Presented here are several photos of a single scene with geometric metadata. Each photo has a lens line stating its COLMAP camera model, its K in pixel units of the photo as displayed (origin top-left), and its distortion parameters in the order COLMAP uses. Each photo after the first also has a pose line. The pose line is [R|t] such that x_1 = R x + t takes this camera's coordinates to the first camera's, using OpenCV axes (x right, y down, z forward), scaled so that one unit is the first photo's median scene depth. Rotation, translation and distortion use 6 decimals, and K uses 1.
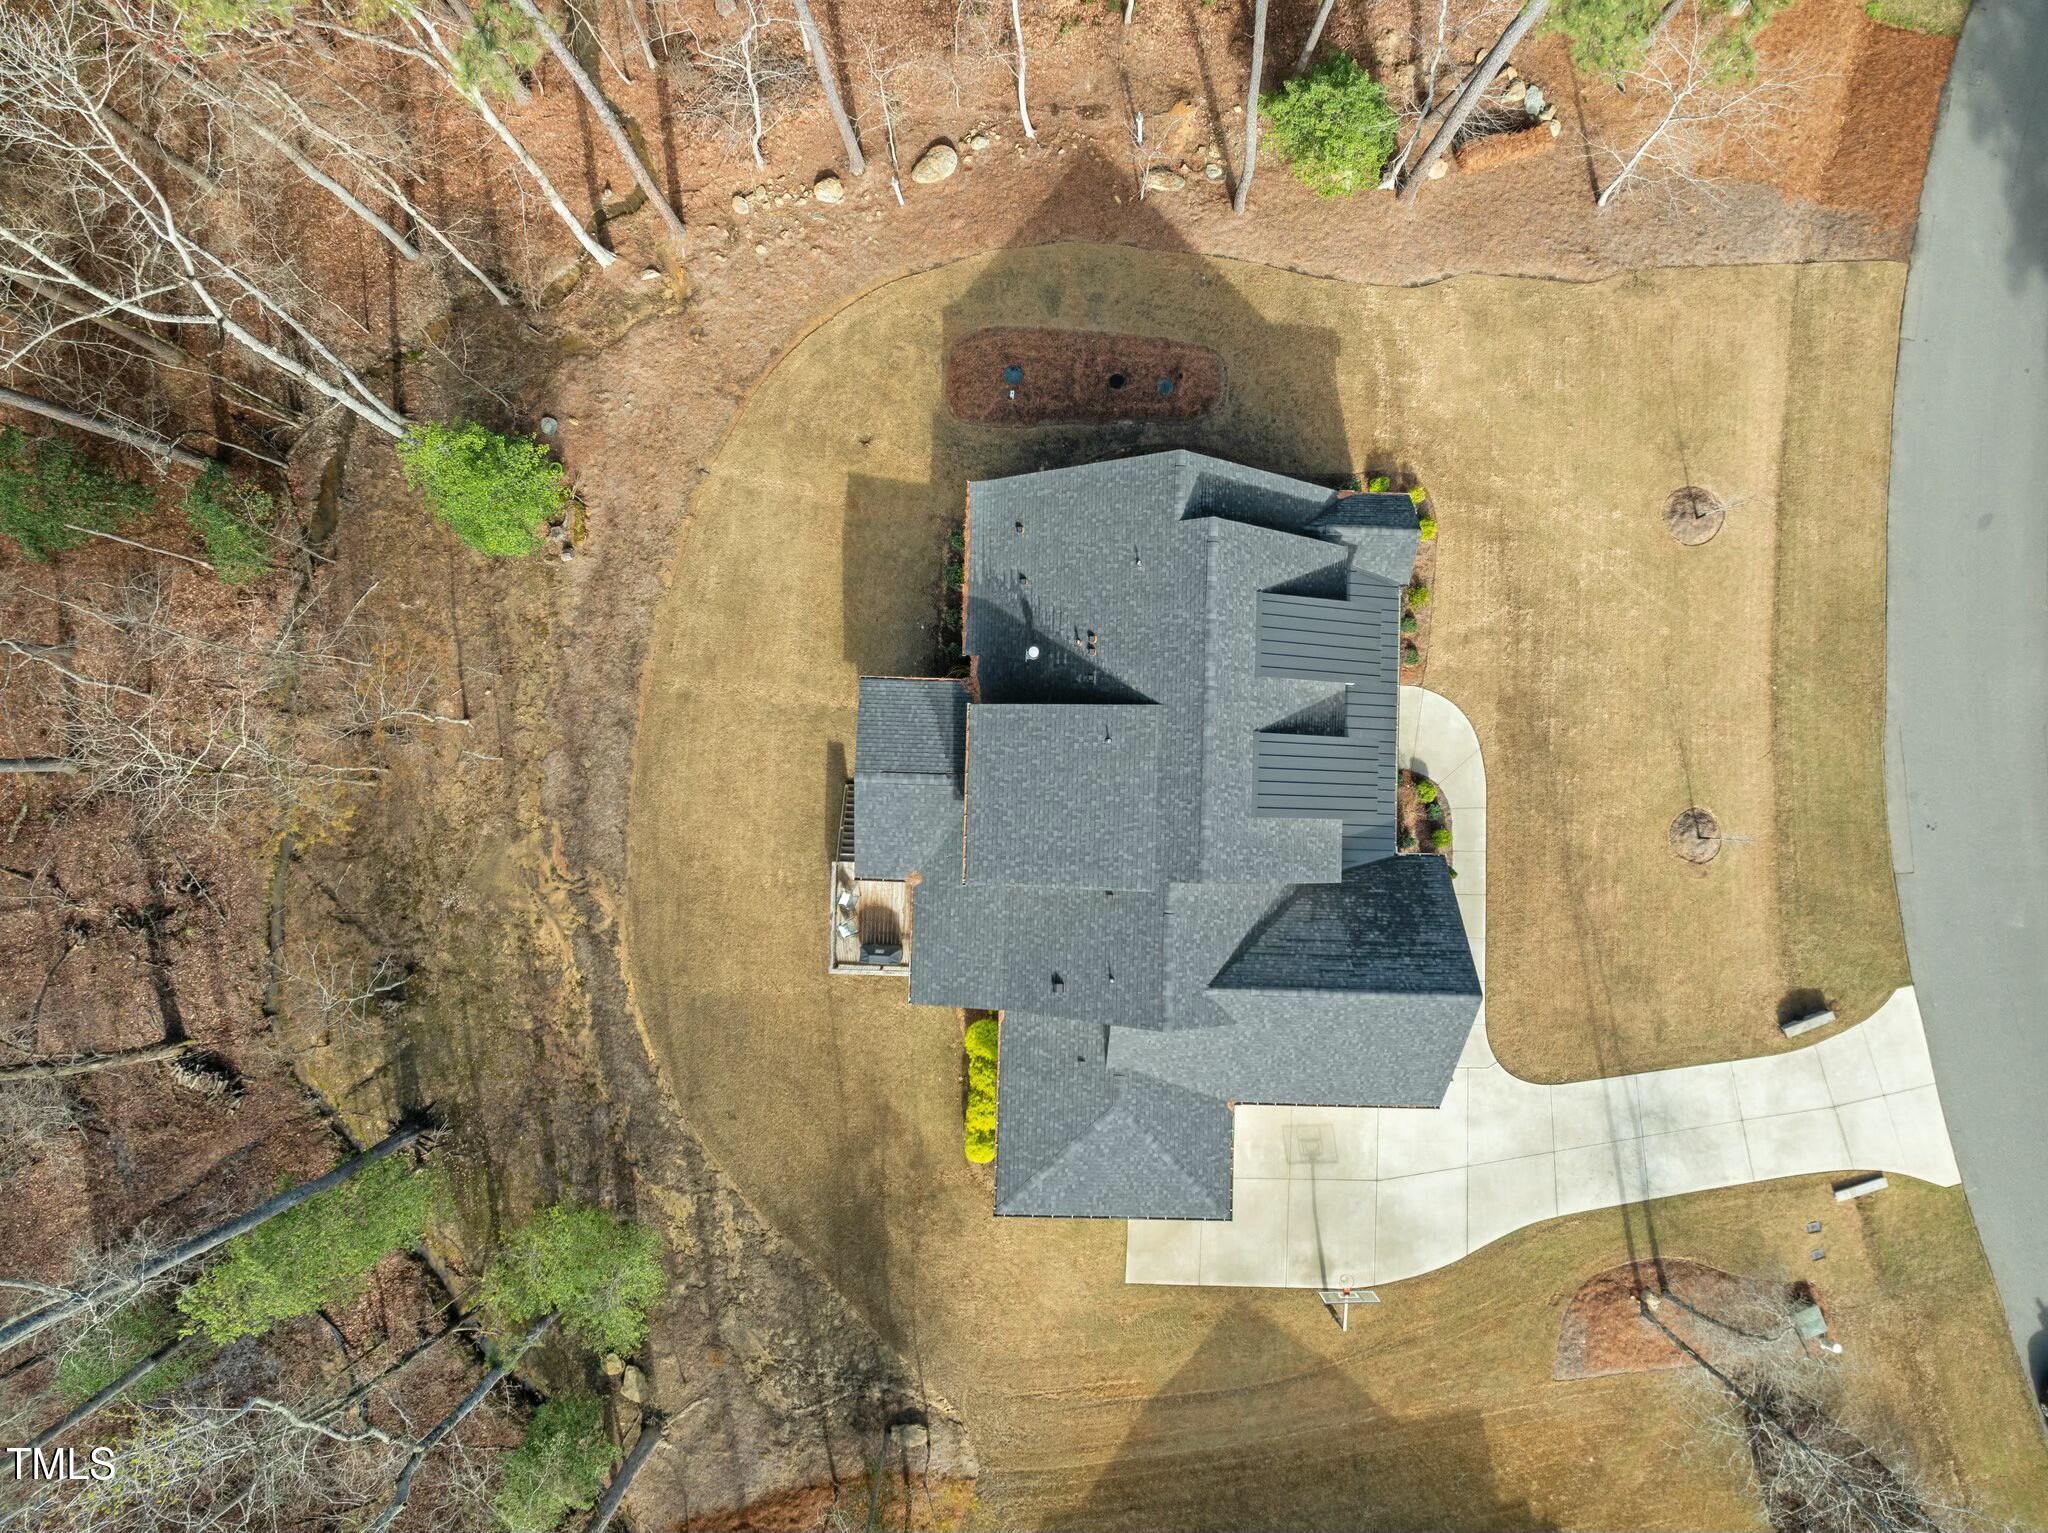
lens RADIAL K [[1448.9, 0, 1024.0], [0, 1448.9, 766.5], [0, 0, 1]] dist [-0.026938, -0.000568]
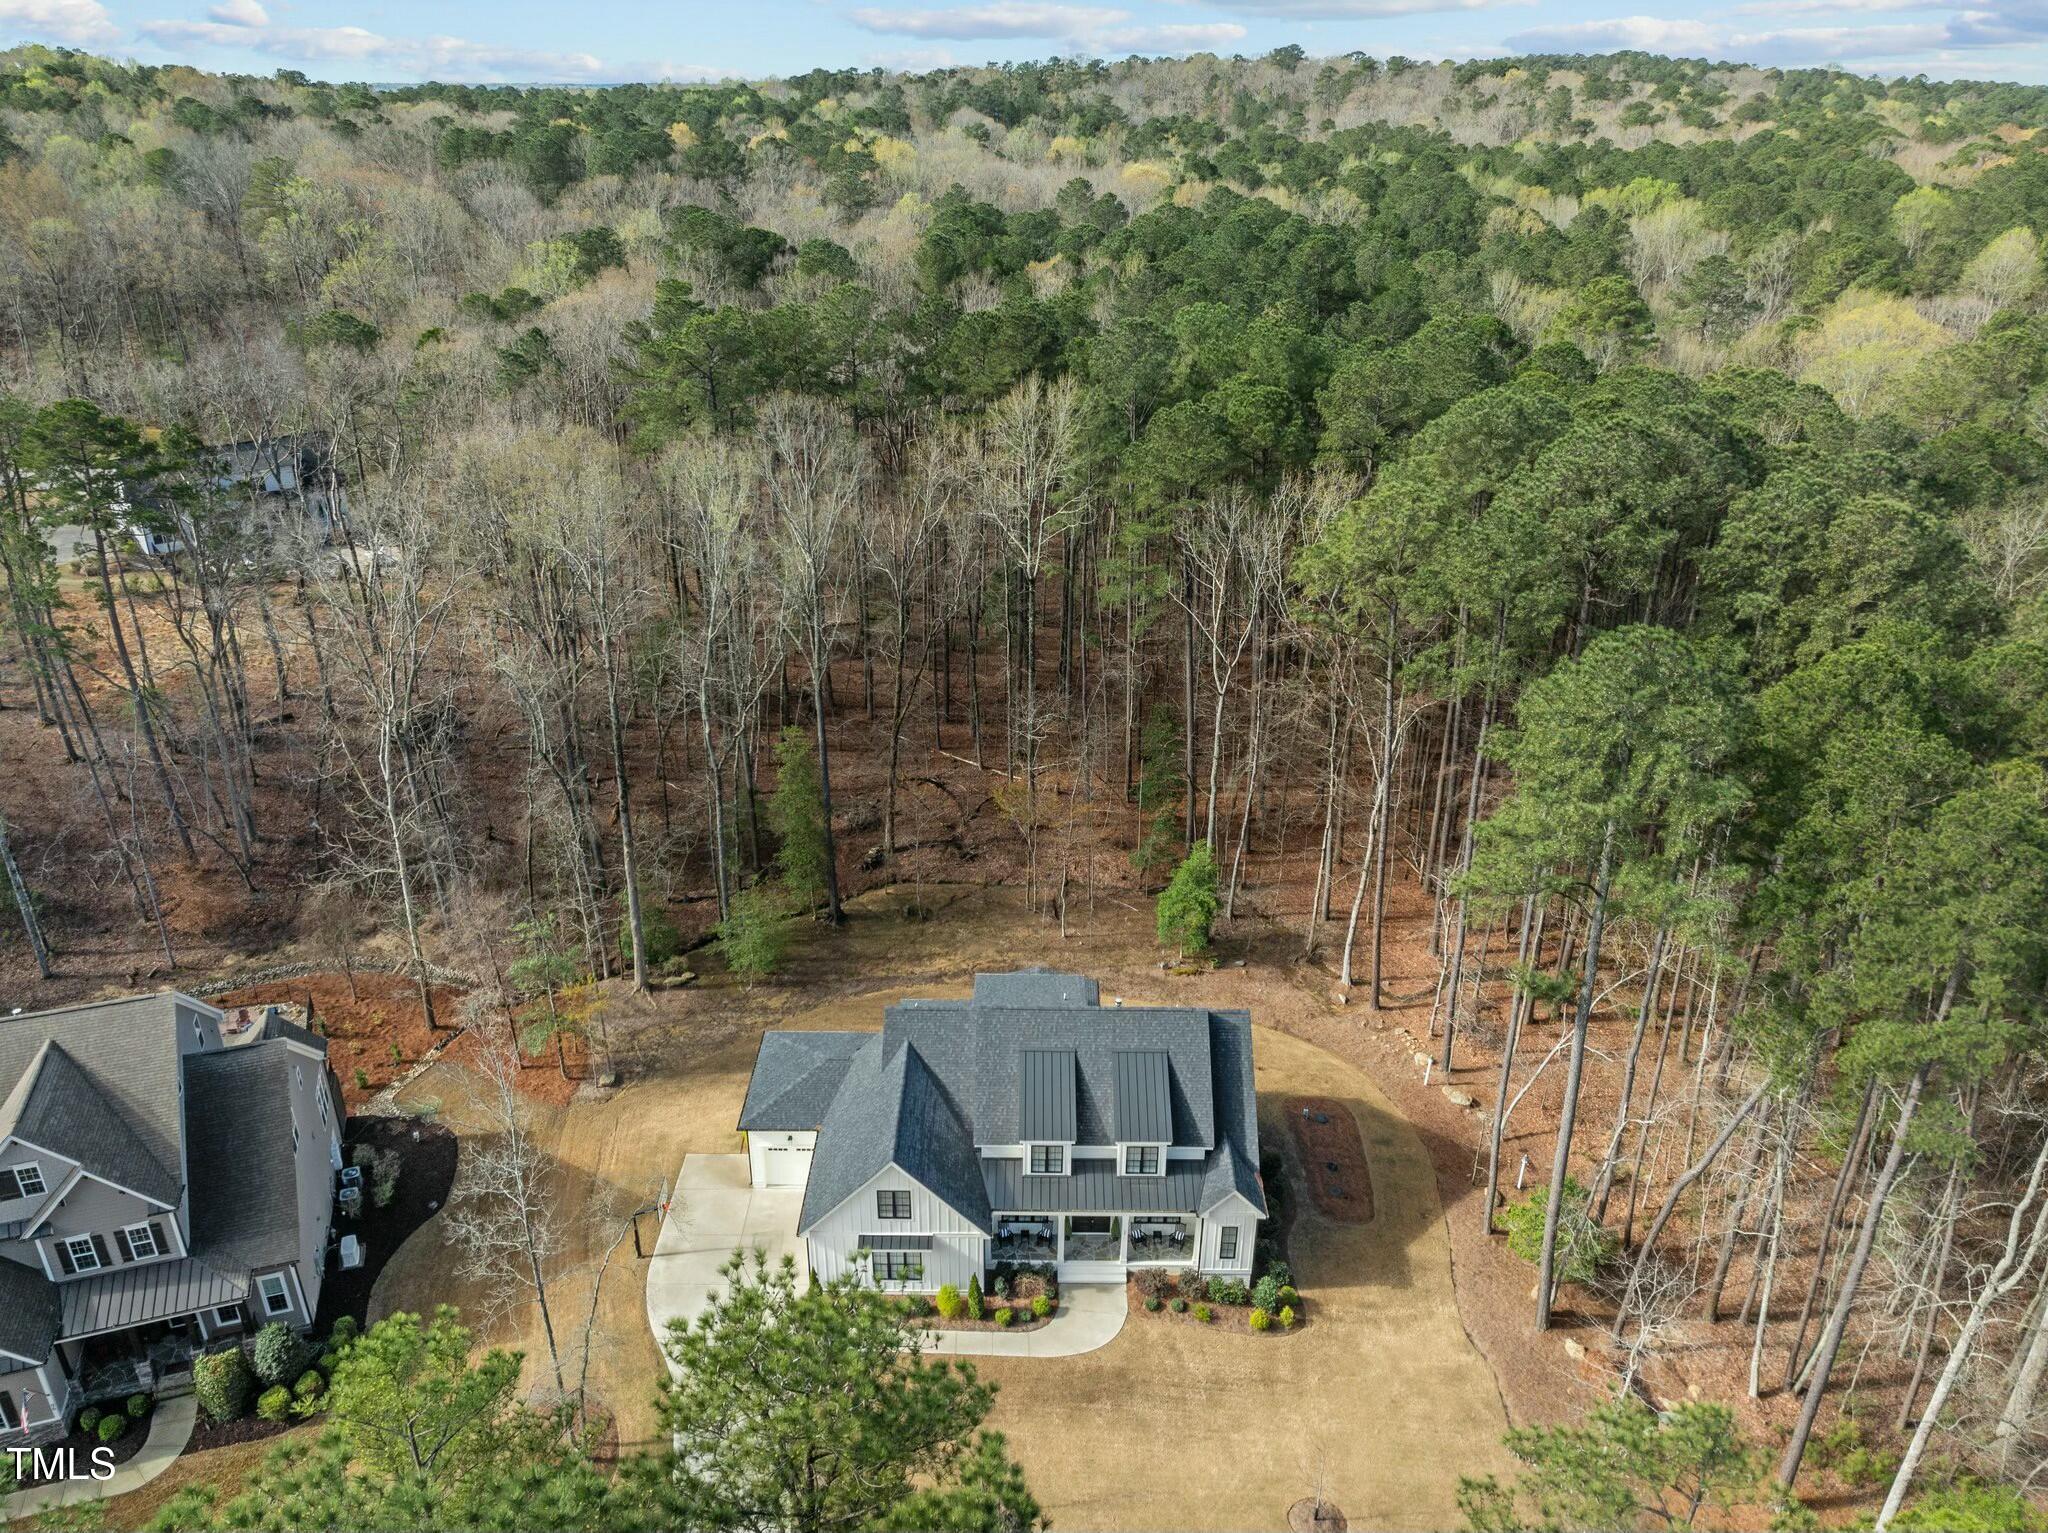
lens RADIAL K [[1467.5, 0, 1024.0], [0, 1467.5, 766.5], [0, 0, 1]] dist [-0.054317, 0.032222]
pose [[0.023443, 0.404218, -0.914362, 1.199587], [-0.999549, 0.026652, -0.013845, 0.037353], [0.018773, 0.914274, 0.404661, 0.083934]]
